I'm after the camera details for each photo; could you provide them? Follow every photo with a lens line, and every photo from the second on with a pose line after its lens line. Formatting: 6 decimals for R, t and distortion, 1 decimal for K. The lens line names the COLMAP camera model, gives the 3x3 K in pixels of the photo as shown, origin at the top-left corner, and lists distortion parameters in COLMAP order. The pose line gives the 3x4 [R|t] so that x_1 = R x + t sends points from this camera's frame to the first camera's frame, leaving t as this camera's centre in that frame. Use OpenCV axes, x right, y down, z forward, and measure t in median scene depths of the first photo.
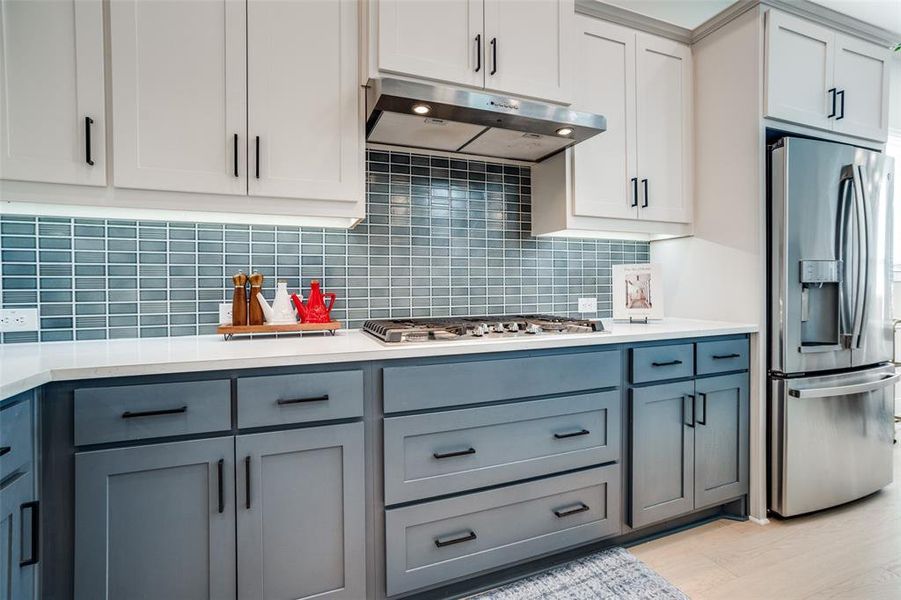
lens RADIAL K [[441.8, 0, 448.0], [0, 441.8, 297.4], [0, 0, 1]] dist [-0.050316, 0.028915]
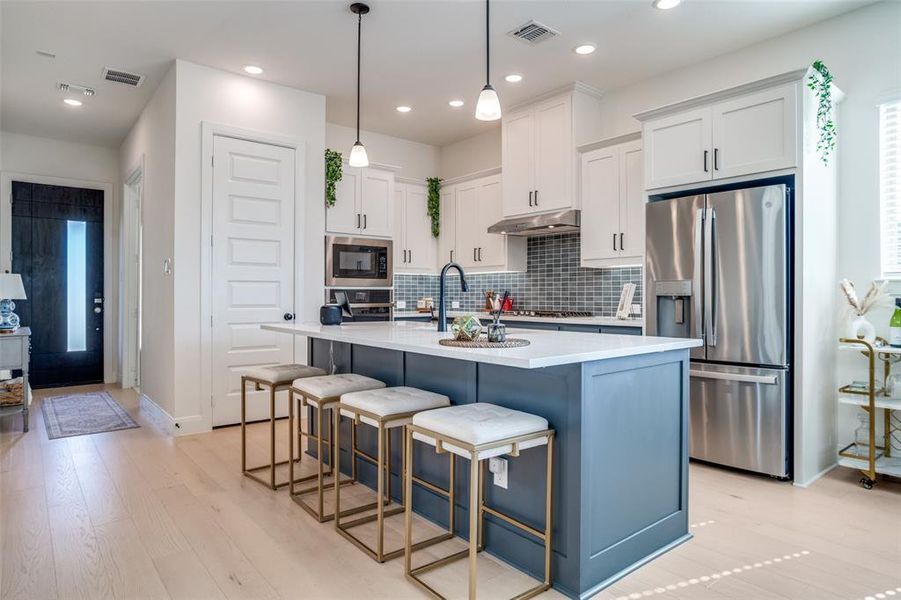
lens RADIAL K [[541.4, 0, 451.6], [0, 541.4, 297.4], [0, 0, 1]] dist [-0.068097, 0.047943]
pose [[0.293188, 0.009858, -0.956004, 2.744185], [-0.025387, 0.999675, 0.002523, -0.016404], [0.955718, 0.023531, 0.293343, -0.269828]]
